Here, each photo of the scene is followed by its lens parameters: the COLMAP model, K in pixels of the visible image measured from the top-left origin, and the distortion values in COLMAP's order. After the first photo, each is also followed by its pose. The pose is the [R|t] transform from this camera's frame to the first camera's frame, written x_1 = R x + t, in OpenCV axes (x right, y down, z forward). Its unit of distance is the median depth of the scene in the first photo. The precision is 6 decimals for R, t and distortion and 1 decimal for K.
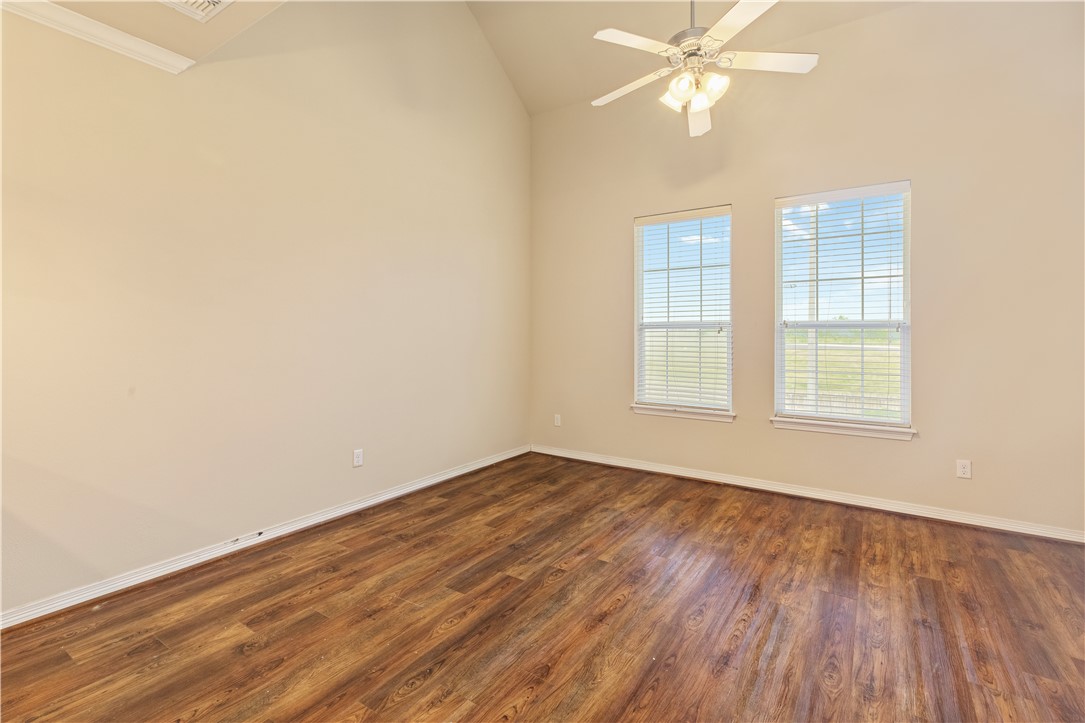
lens RADIAL K [[496.8, 0, 543.4], [0, 496.8, 325.9], [0, 0, 1]] dist [0.001593, 0.000349]
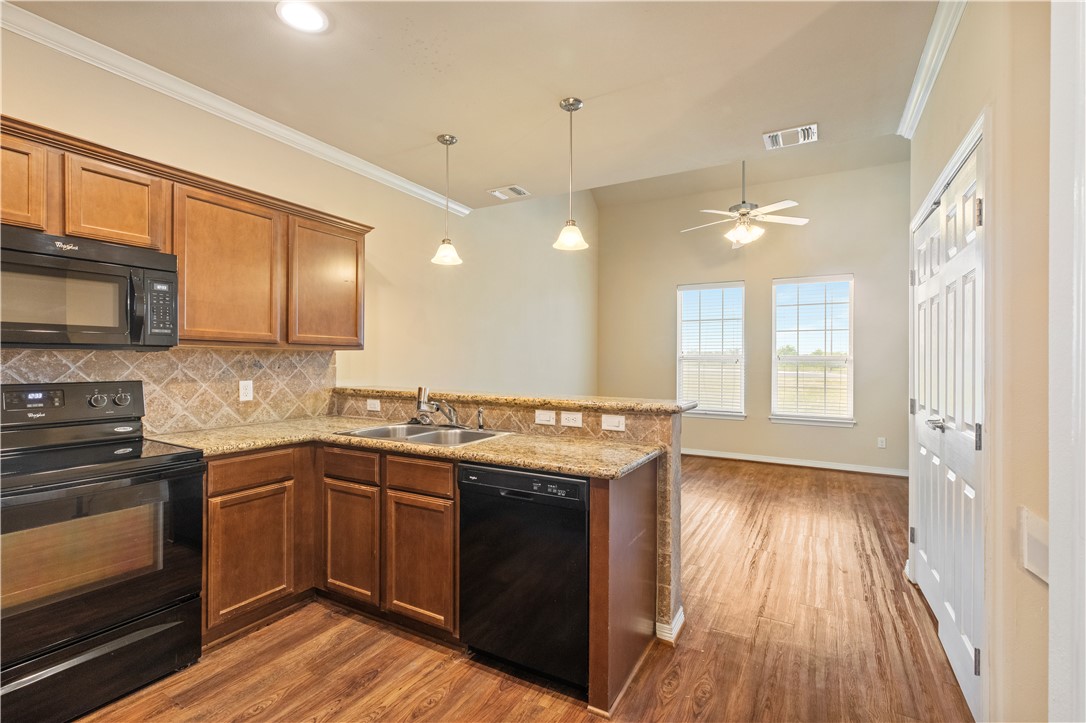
lens RADIAL K [[498.8, 0, 540.3], [0, 498.8, 350.0], [0, 0, 1]] dist [0.001071, -0.000044]
pose [[0.996668, 0.007218, 0.081248, -0.444090], [-0.006662, 0.999952, -0.007117, -0.012443], [-0.081295, 0.006552, 0.996669, -0.585653]]
